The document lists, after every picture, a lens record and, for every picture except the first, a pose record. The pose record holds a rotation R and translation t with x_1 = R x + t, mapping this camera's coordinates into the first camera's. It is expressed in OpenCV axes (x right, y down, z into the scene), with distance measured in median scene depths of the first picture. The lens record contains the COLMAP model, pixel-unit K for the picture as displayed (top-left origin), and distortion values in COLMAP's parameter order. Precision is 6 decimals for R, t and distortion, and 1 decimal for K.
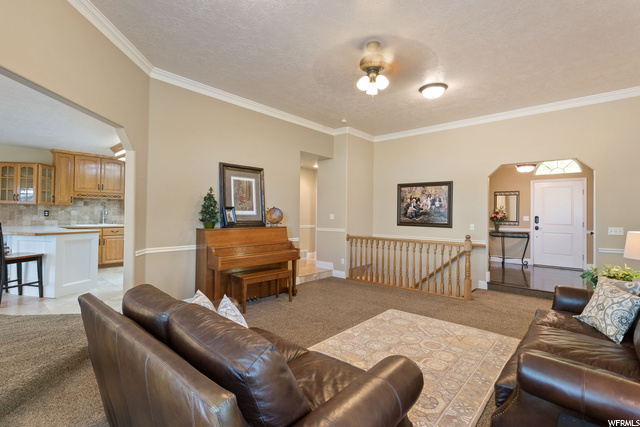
lens RADIAL K [[305.7, 0, 317.9], [0, 305.7, 210.8], [0, 0, 1]] dist [0.000316, 0.000272]
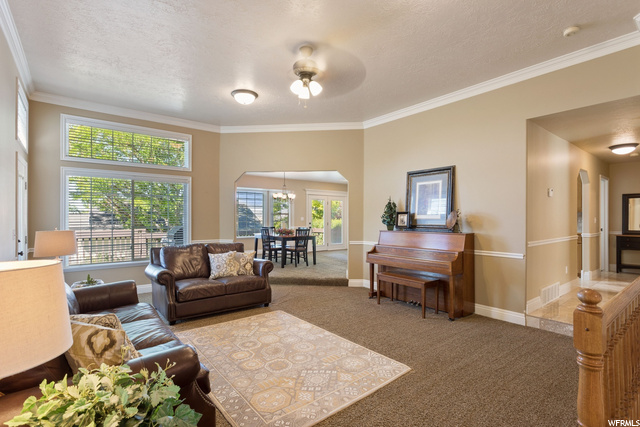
lens RADIAL K [[305.7, 0, 316.1], [0, 305.7, 216.7], [0, 0, 1]] dist [0.000316, 0.000272]
pose [[-0.170196, -0.008559, -0.985373, 0.976206], [0.008041, 0.999917, -0.010074, 0.015086], [0.985377, -0.009638, -0.170113, 0.999555]]
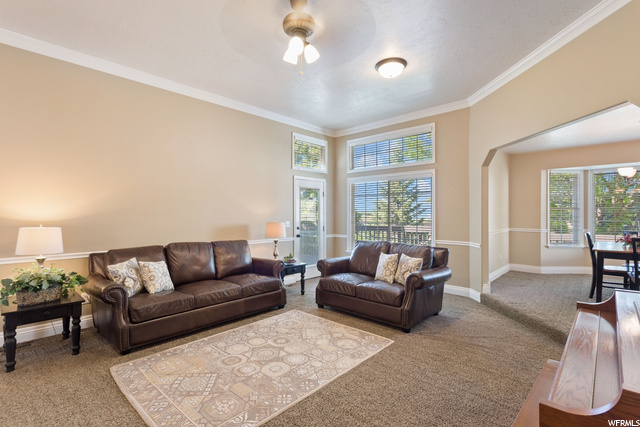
lens RADIAL K [[305.7, 0, 319.6], [0, 305.7, 213.3], [0, 0, 1]] dist [0.000316, 0.000272]
pose [[-0.999647, -0.009782, 0.024687, 0.083873], [-0.010196, 0.999809, -0.016703, 0.021983], [-0.024518, -0.016949, -0.999556, 1.489760]]
